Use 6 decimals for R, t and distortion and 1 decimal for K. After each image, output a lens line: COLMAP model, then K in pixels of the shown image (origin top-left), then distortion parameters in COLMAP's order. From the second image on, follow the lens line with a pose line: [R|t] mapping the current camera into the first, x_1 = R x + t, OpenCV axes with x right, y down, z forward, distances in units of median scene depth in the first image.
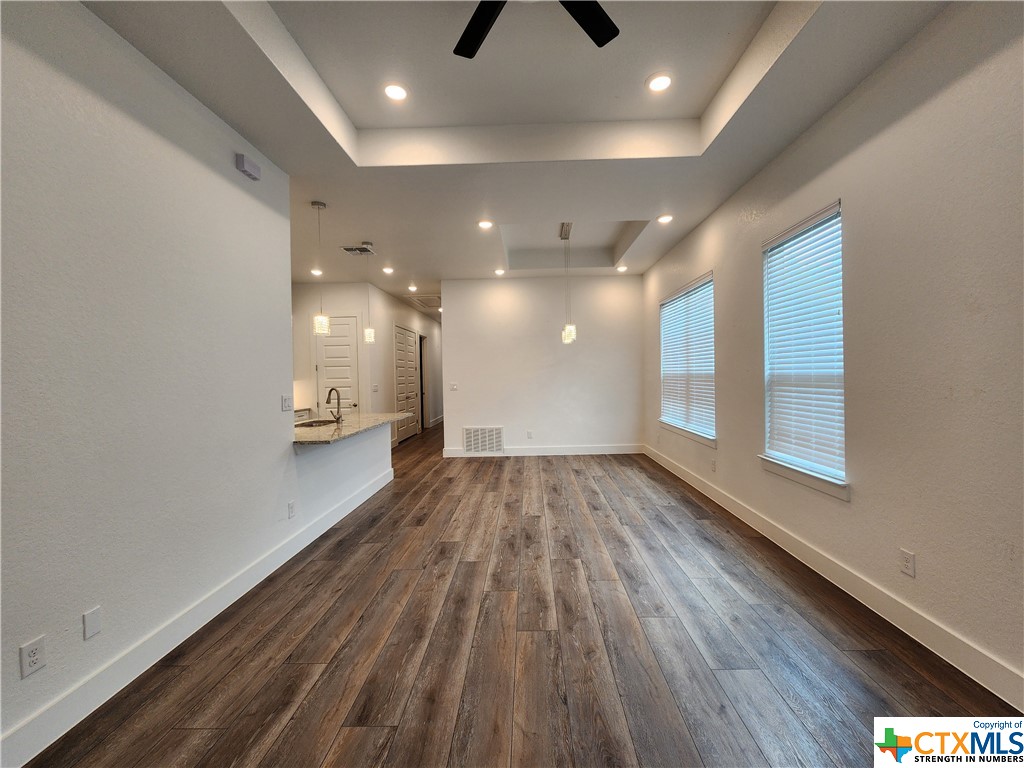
lens RADIAL K [[417.1, 0, 520.7], [0, 417.1, 378.0], [0, 0, 1]] dist [0.007253, -0.004405]
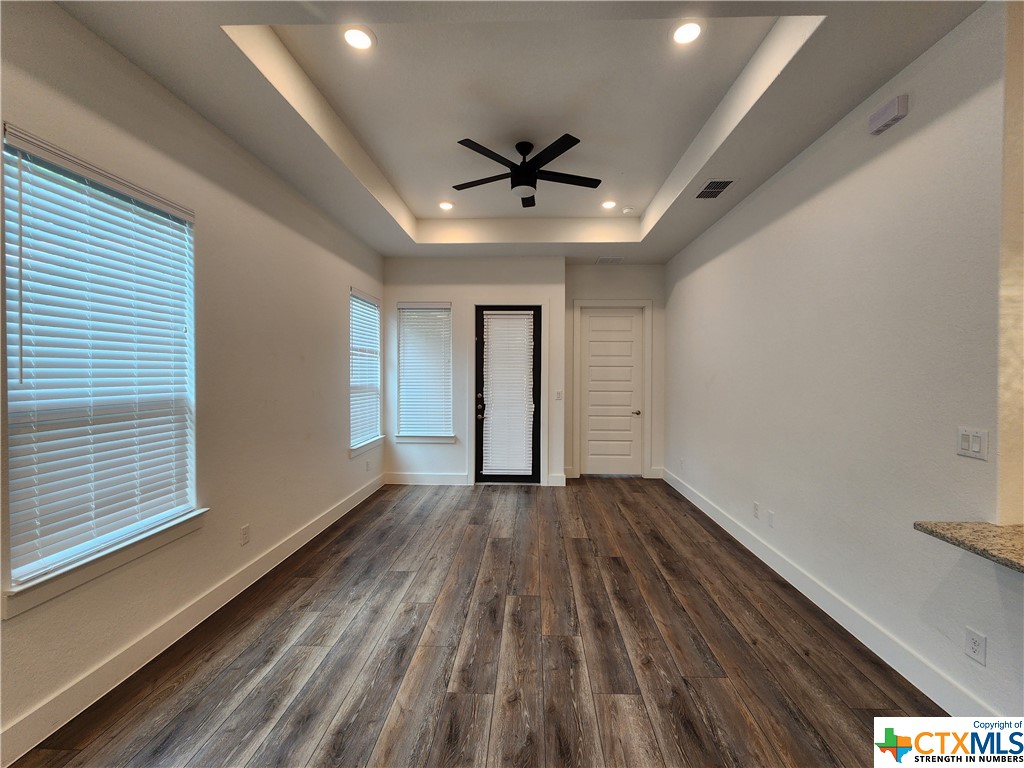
lens RADIAL K [[417.1, 0, 520.7], [0, 417.1, 378.0], [0, 0, 1]] dist [0.007253, -0.004405]
pose [[-0.999773, 0.018322, 0.010891, 0.011943], [0.018558, 0.999587, 0.021930, -0.035596], [-0.010485, 0.022127, -0.999700, 1.165518]]
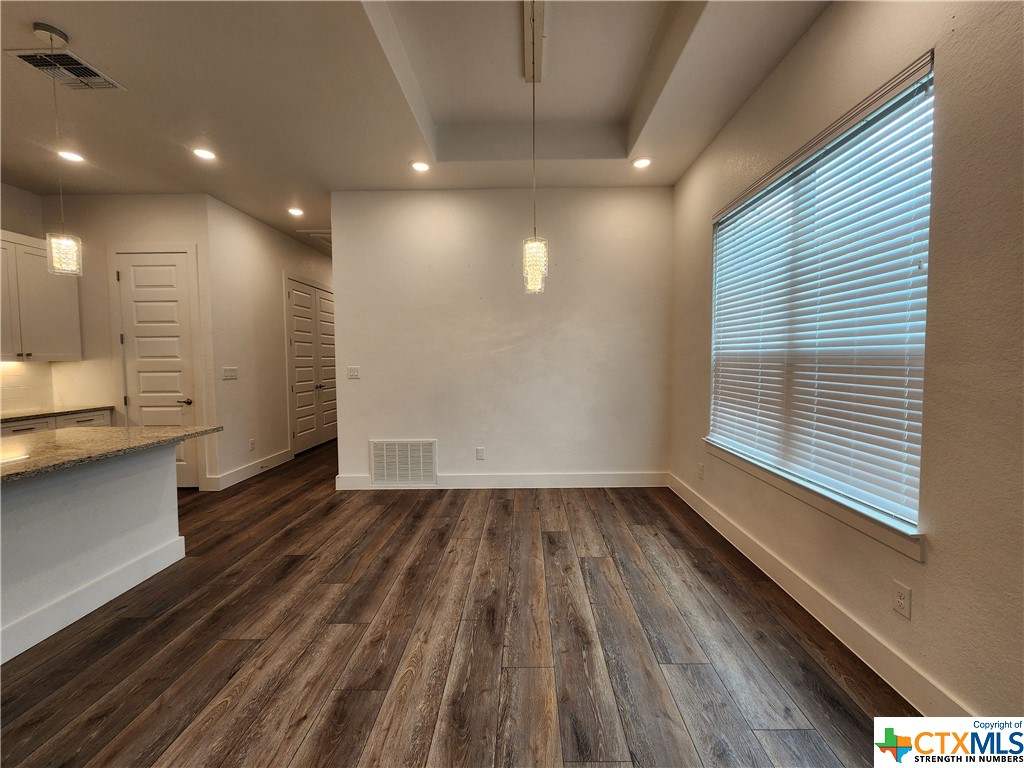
lens RADIAL K [[417.1, 0, 520.7], [0, 417.1, 378.0], [0, 0, 1]] dist [0.007253, -0.004405]
pose [[0.999895, 0.010601, 0.009930, 0.121873], [-0.010997, 0.999110, 0.040715, 0.001746], [-0.009489, -0.040820, 0.999121, 0.663656]]
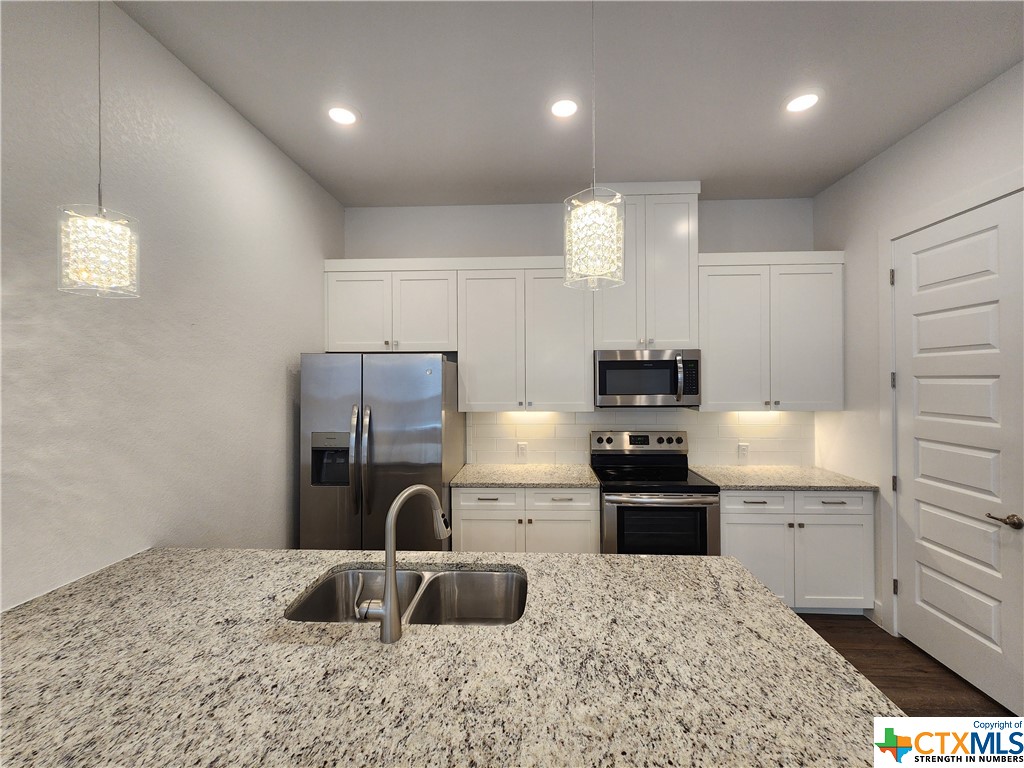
lens RADIAL K [[417.1, 0, 520.7], [0, 417.1, 378.0], [0, 0, 1]] dist [0.007253, -0.004405]
pose [[-0.018138, 0.017374, -0.999685, -0.206198], [-0.004879, 0.999836, 0.017465, -0.051271], [0.999824, 0.005194, -0.018050, 1.143936]]
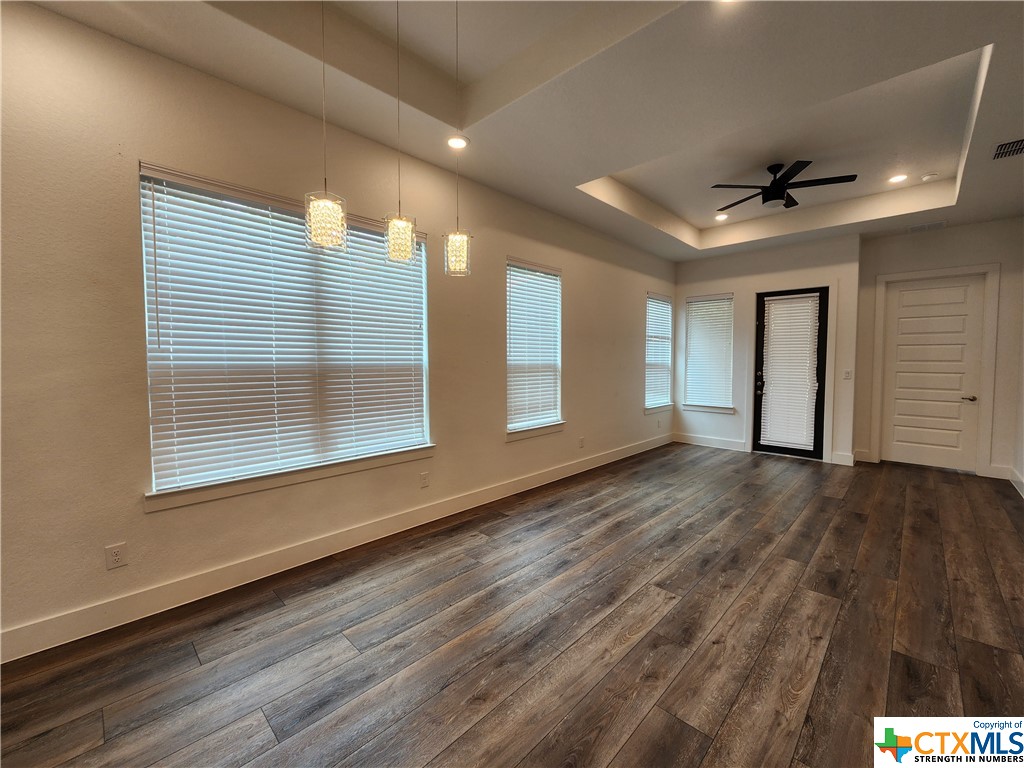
lens RADIAL K [[417.1, 0, 520.7], [0, 417.1, 378.0], [0, 0, 1]] dist [0.007253, -0.004405]
pose [[-0.738431, -0.009118, 0.674267, -0.214834], [0.021016, 0.999112, 0.036527, -0.010508], [-0.674001, 0.041143, -0.737584, 1.504657]]
